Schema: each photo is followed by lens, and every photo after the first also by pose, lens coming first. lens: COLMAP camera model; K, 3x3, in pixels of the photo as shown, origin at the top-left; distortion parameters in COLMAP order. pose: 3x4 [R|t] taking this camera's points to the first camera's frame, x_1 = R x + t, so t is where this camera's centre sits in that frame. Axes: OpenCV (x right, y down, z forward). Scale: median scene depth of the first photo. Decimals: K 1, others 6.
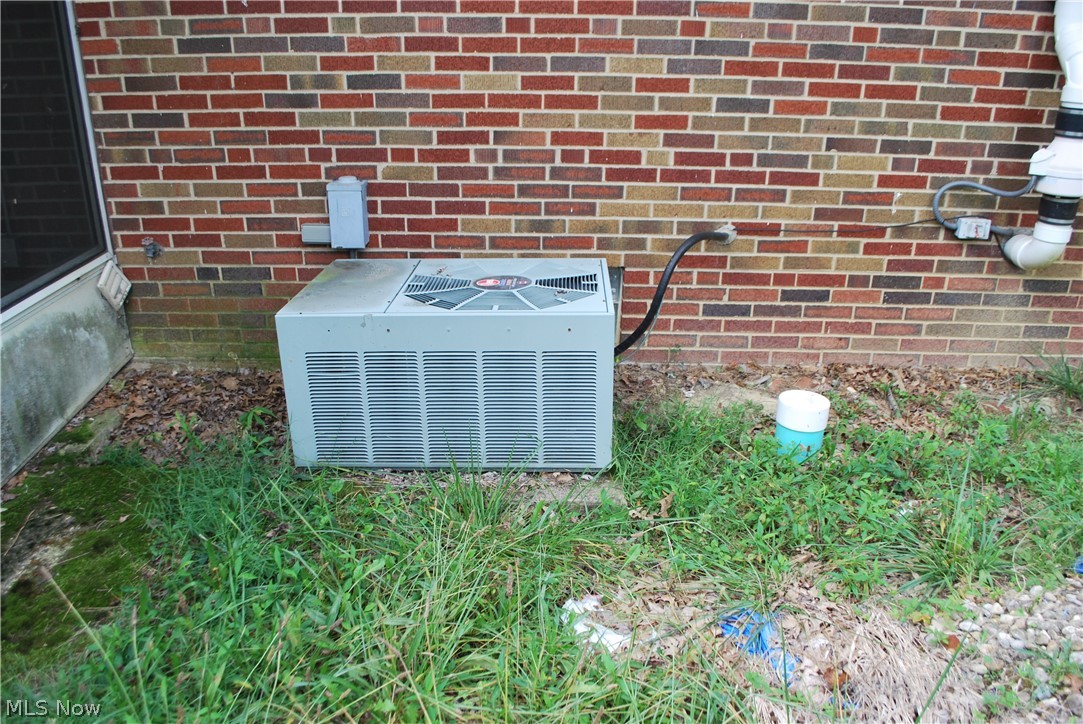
lens RADIAL K [[859.9, 0, 536.8], [0, 859.9, 370.6], [0, 0, 1]] dist [-0.076860, -0.005492]
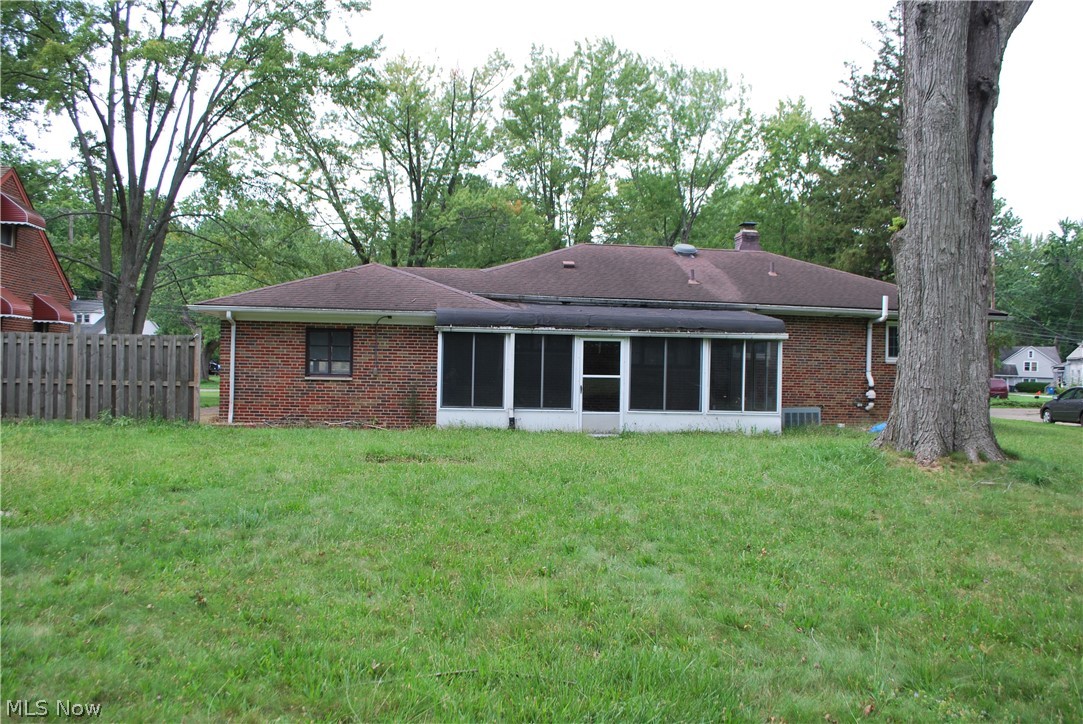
lens RADIAL K [[859.9, 0, 534.6], [0, 859.9, 361.5], [0, 0, 1]] dist [-0.076860, -0.005492]
pose [[0.993017, 0.016427, 0.116822, -2.807735], [0.033315, 0.910903, -0.411274, 2.188153], [-0.113170, 0.412294, 0.903994, -4.897124]]
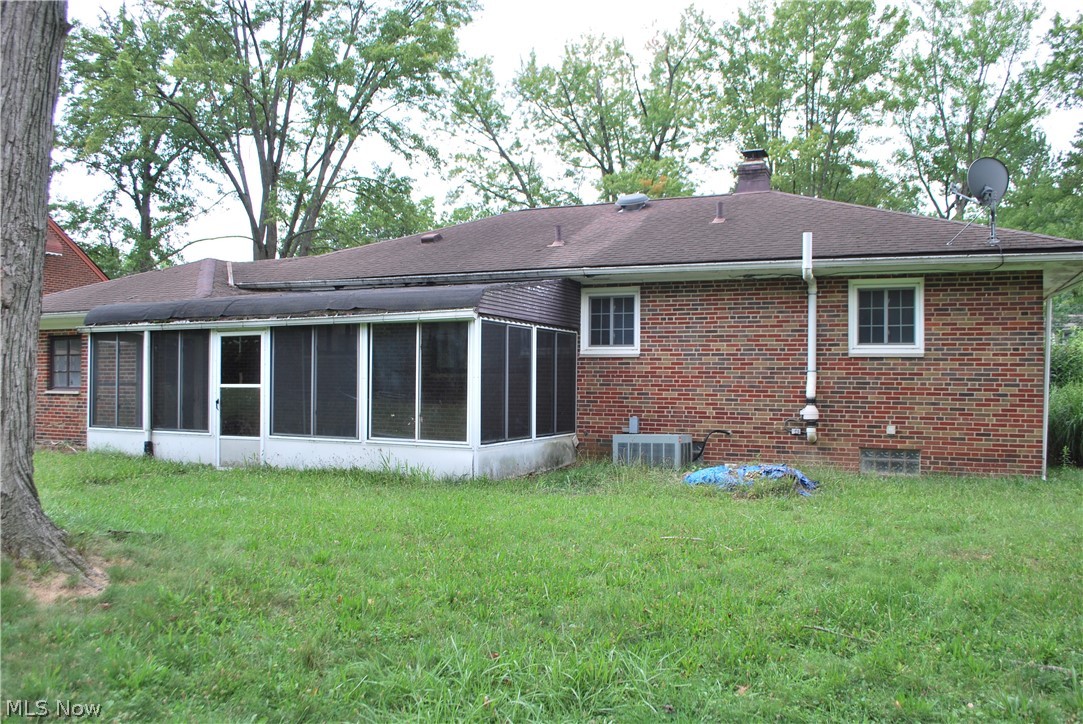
lens RADIAL K [[859.9, 0, 546.6], [0, 859.9, 364.6], [0, 0, 1]] dist [-0.076860, -0.005492]
pose [[0.917158, -0.008804, -0.398426, 1.030446], [-0.160982, 0.906375, -0.390601, 1.222554], [0.364562, 0.422383, 0.829872, -2.666988]]
